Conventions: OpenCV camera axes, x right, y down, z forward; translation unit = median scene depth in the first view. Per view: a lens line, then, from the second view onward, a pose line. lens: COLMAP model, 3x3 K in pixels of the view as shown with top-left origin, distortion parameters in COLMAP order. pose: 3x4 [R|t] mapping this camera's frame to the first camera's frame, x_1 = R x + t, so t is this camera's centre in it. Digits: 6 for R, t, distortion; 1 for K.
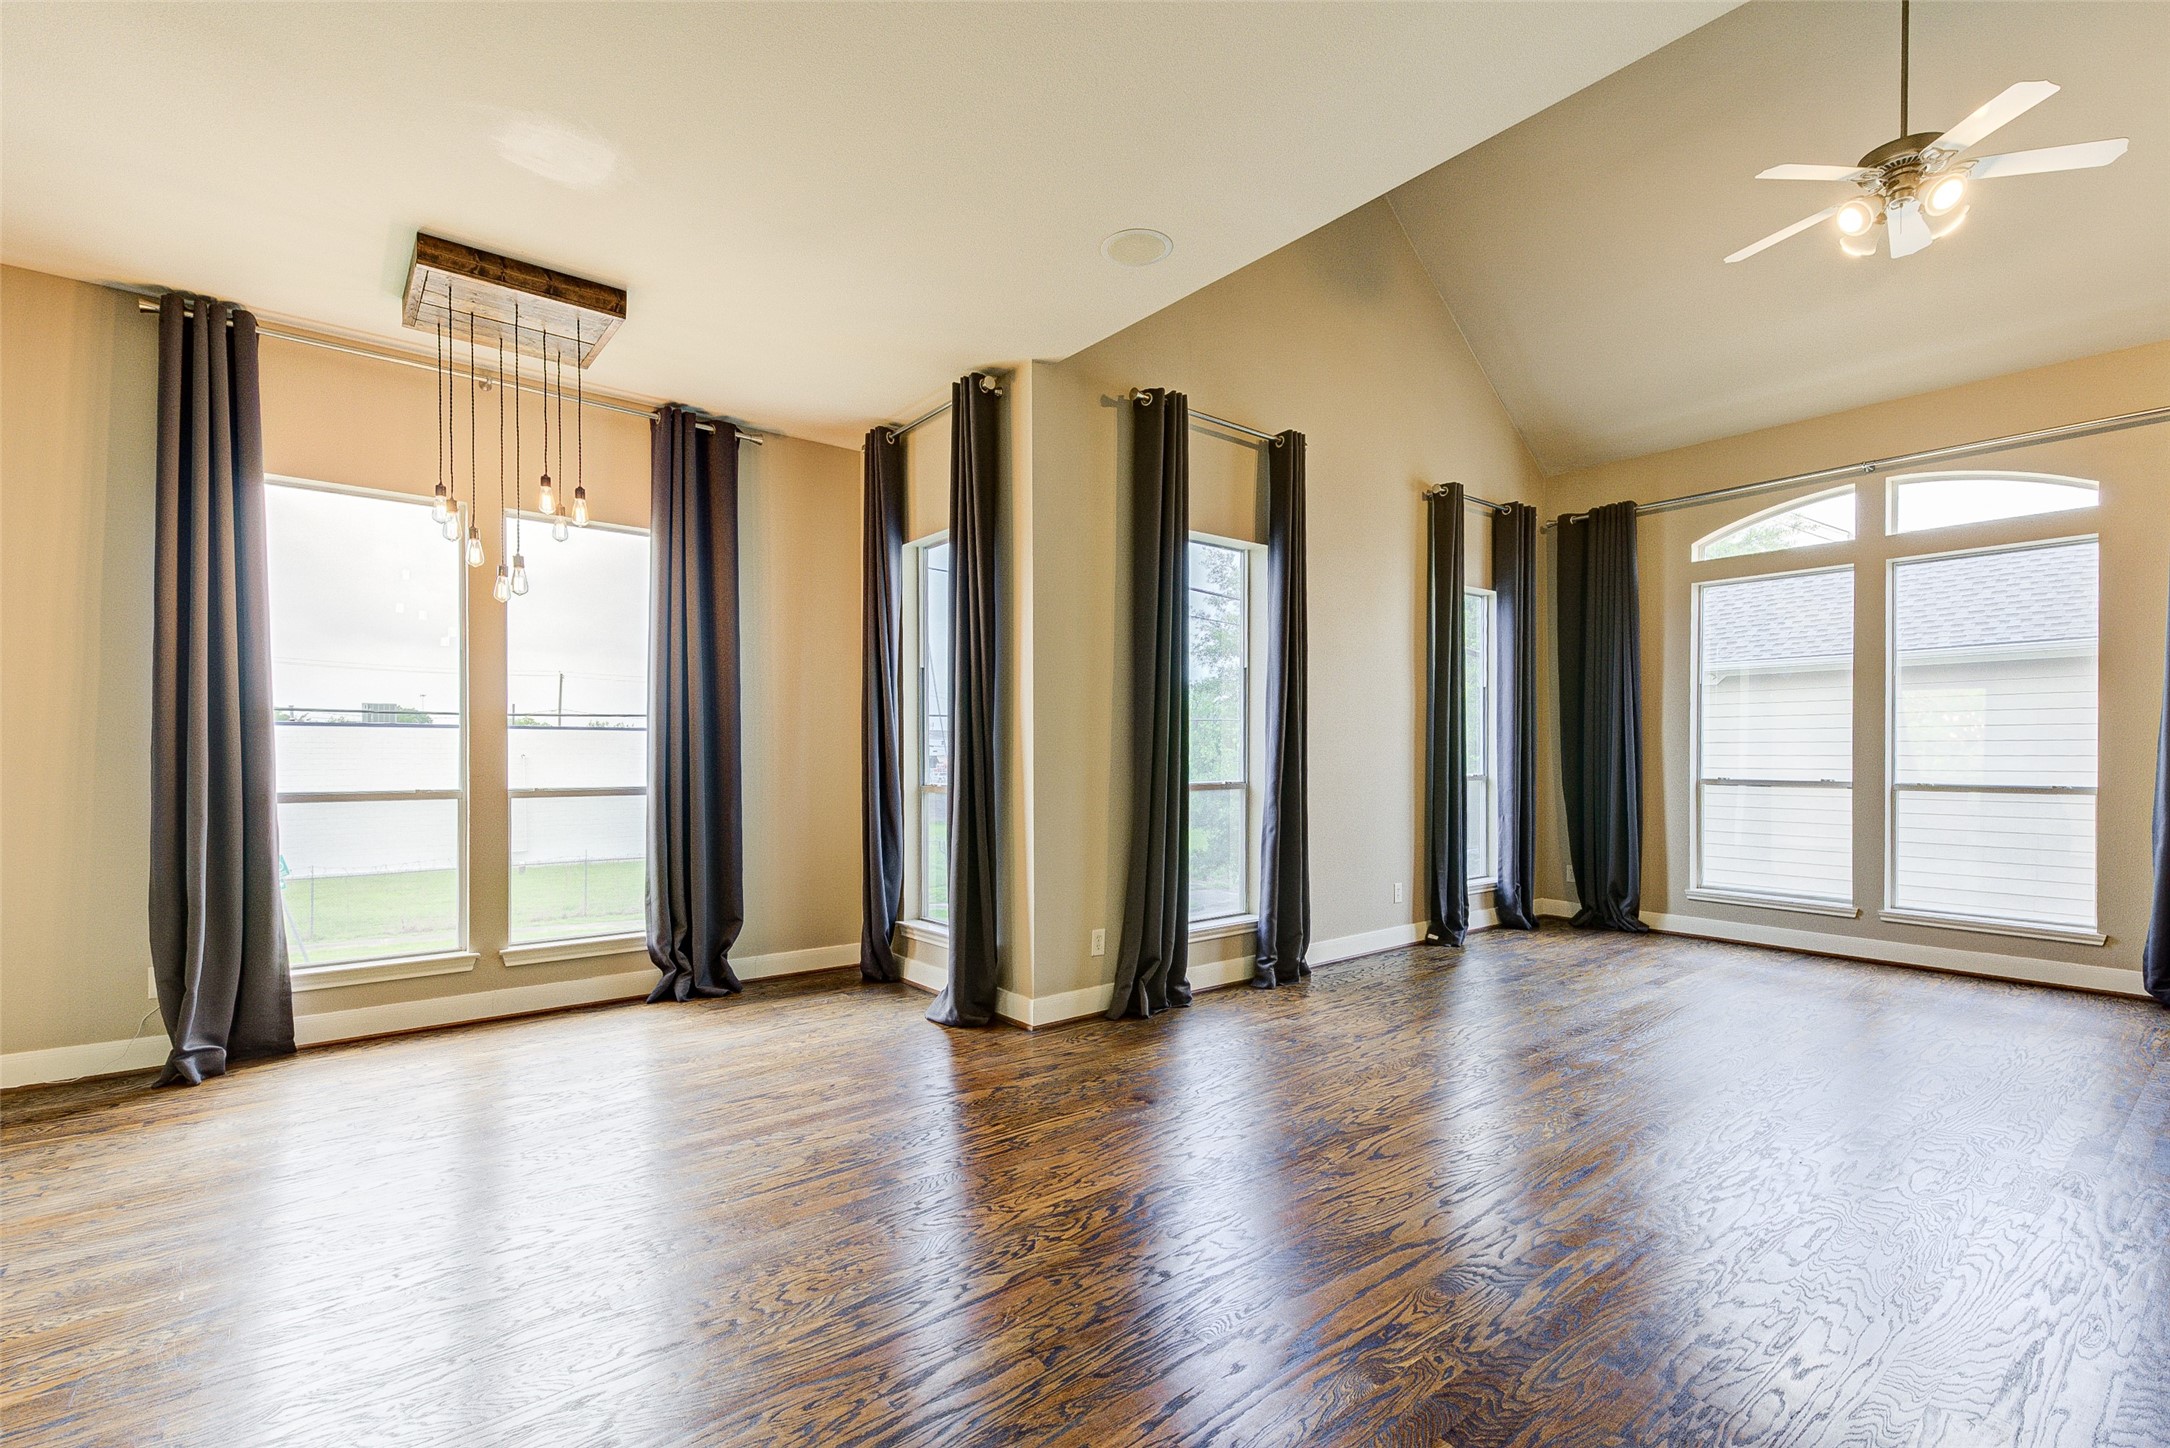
lens RADIAL K [[953.3, 0, 1109.0], [0, 953.3, 759.1], [0, 0, 1]] dist [0.010392, 0.000047]
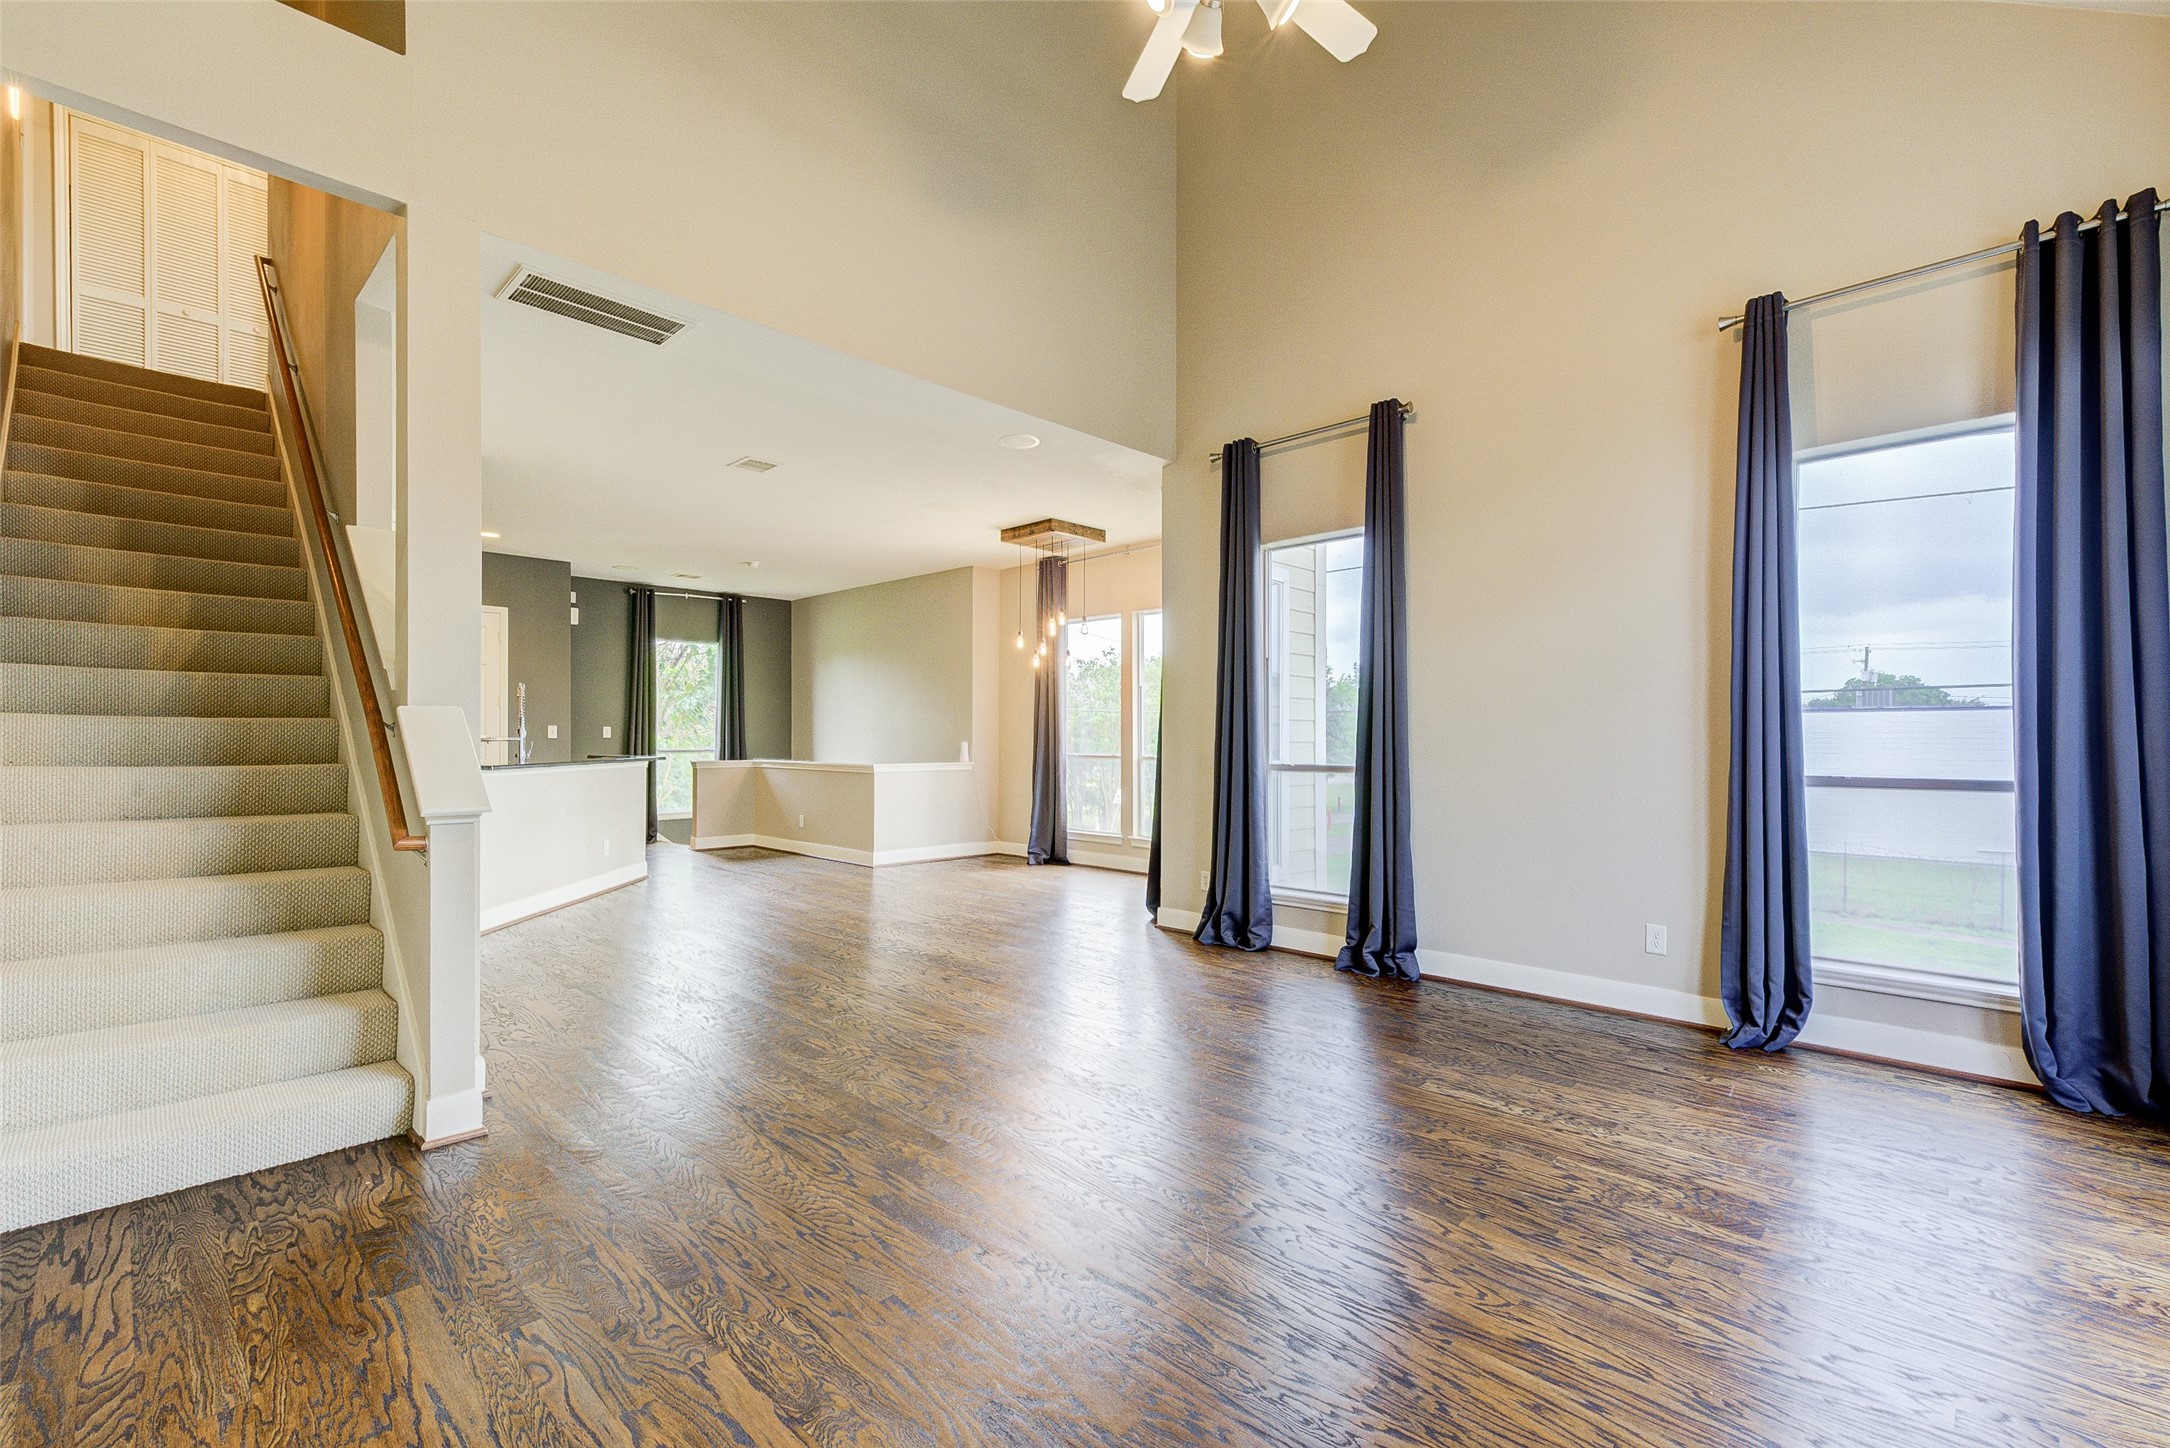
lens RADIAL K [[928.0, 0, 1085.0], [0, 928.0, 724.0], [0, 0, 1]] dist [0.000852, -0.000095]
pose [[0.108011, -0.014646, -0.994042, 1.234770], [-0.004989, 0.999871, -0.015274, -0.003346], [0.994137, 0.006609, 0.107924, 0.693105]]
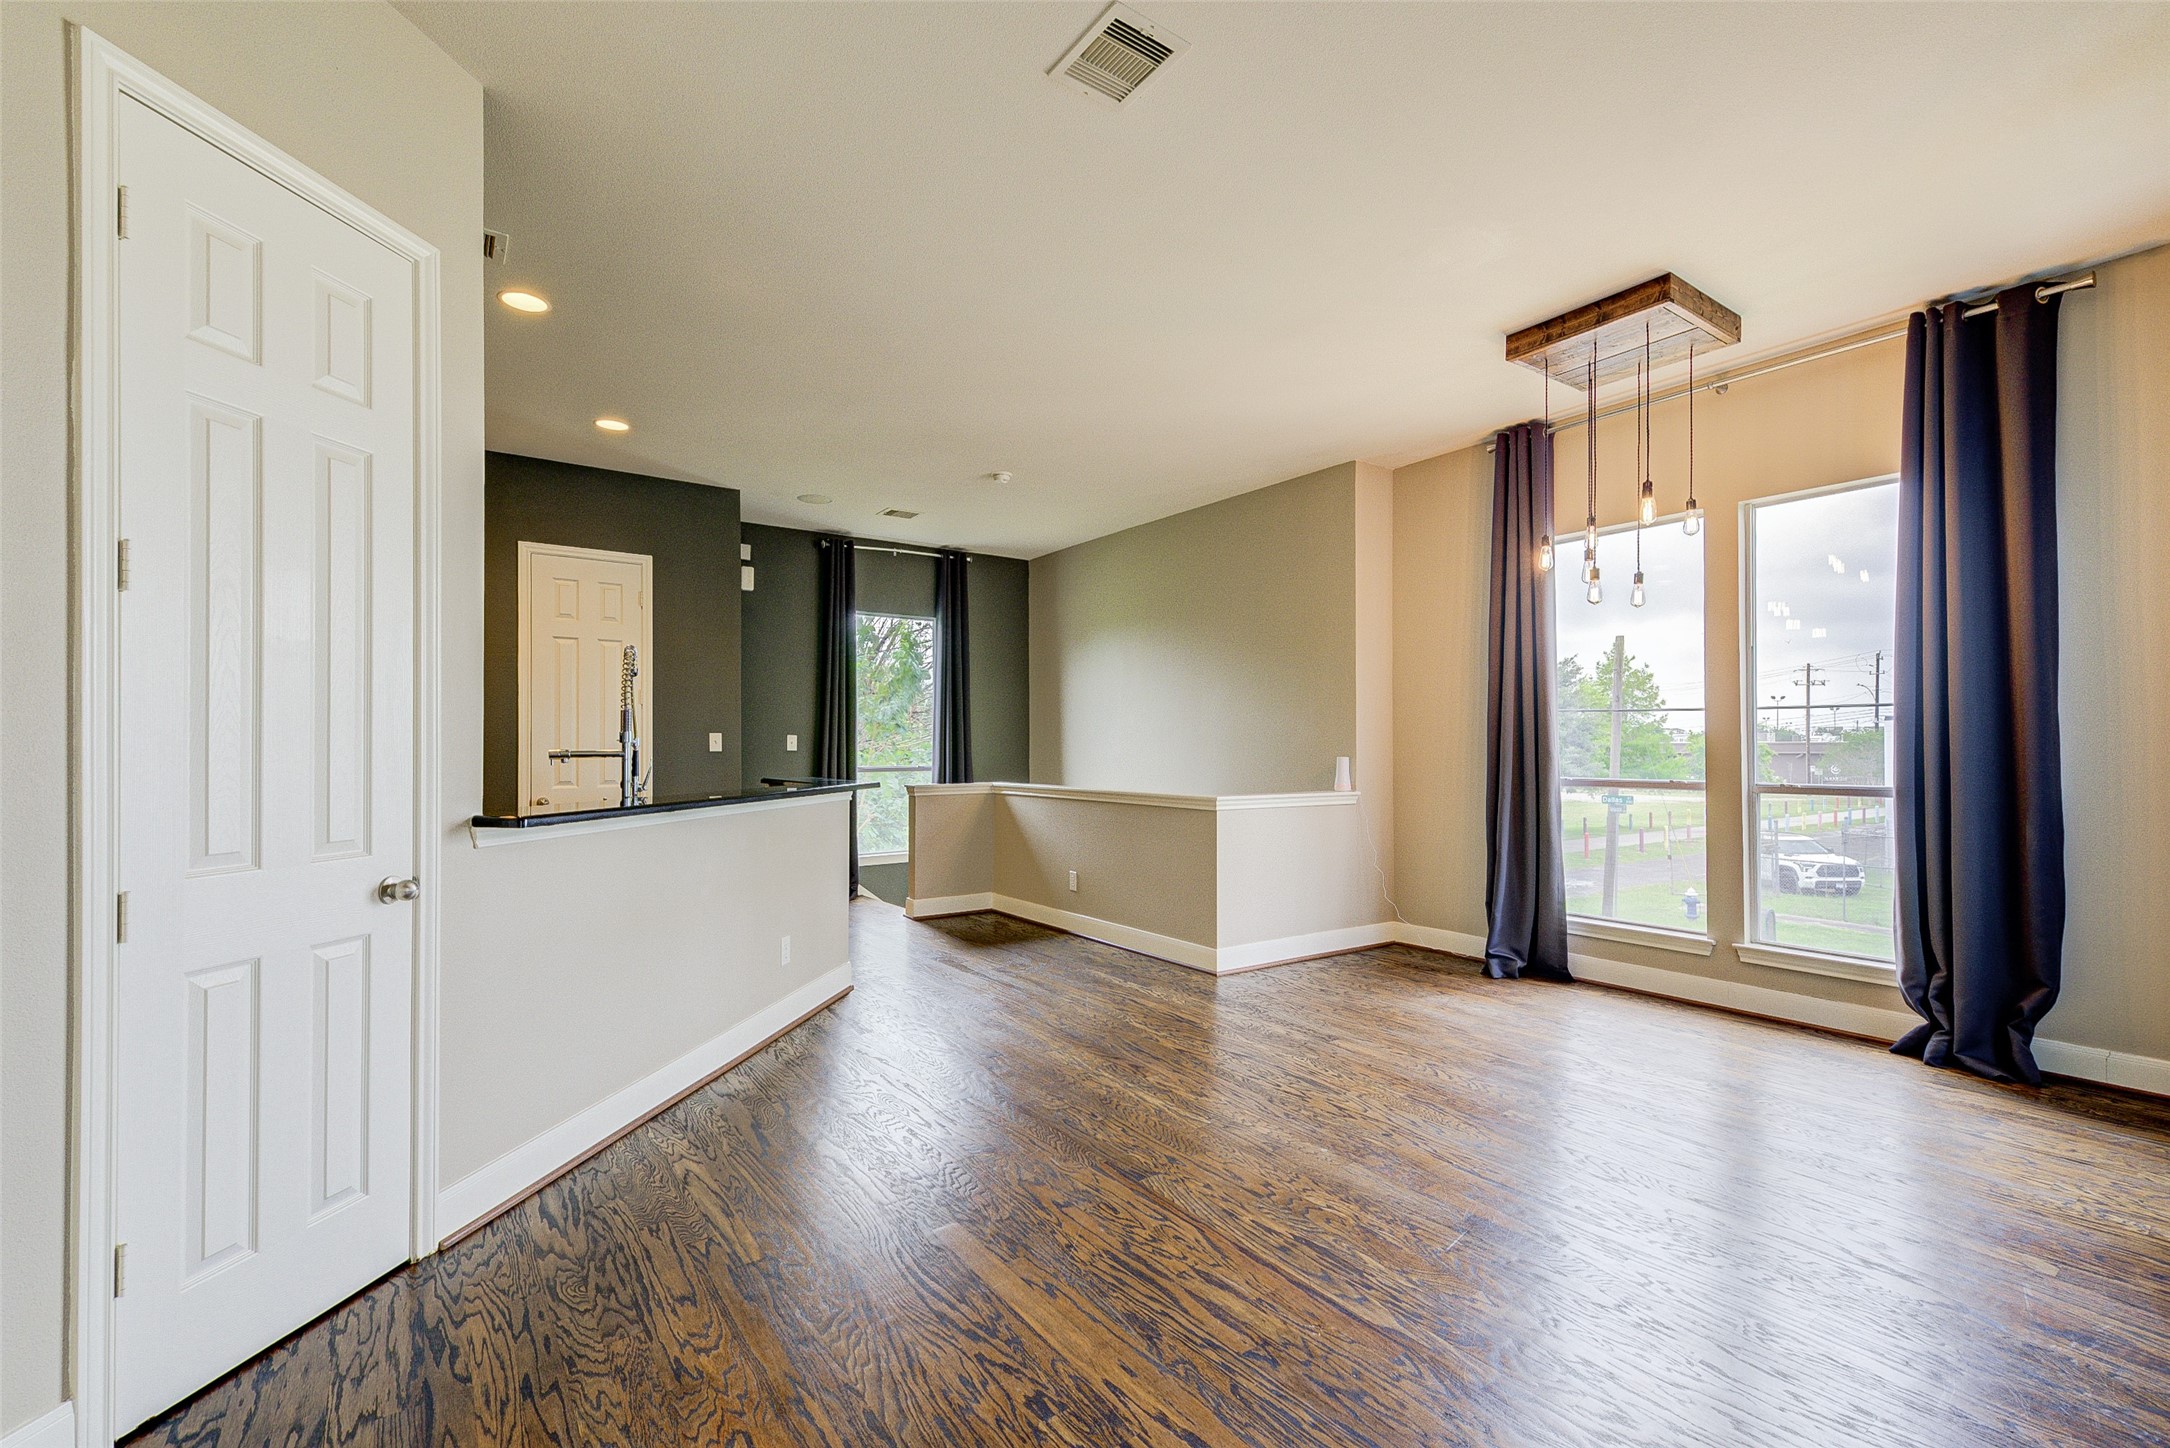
lens RADIAL K [[946.6, 0, 1077.7], [0, 946.6, 746.3], [0, 0, 1]] dist [0.004210, 0.000303]
pose [[-0.082132, -0.004537, -0.996611, 0.410482], [-0.002944, 0.999986, -0.004310, -0.000908], [0.996617, 0.002580, -0.082144, 0.391032]]
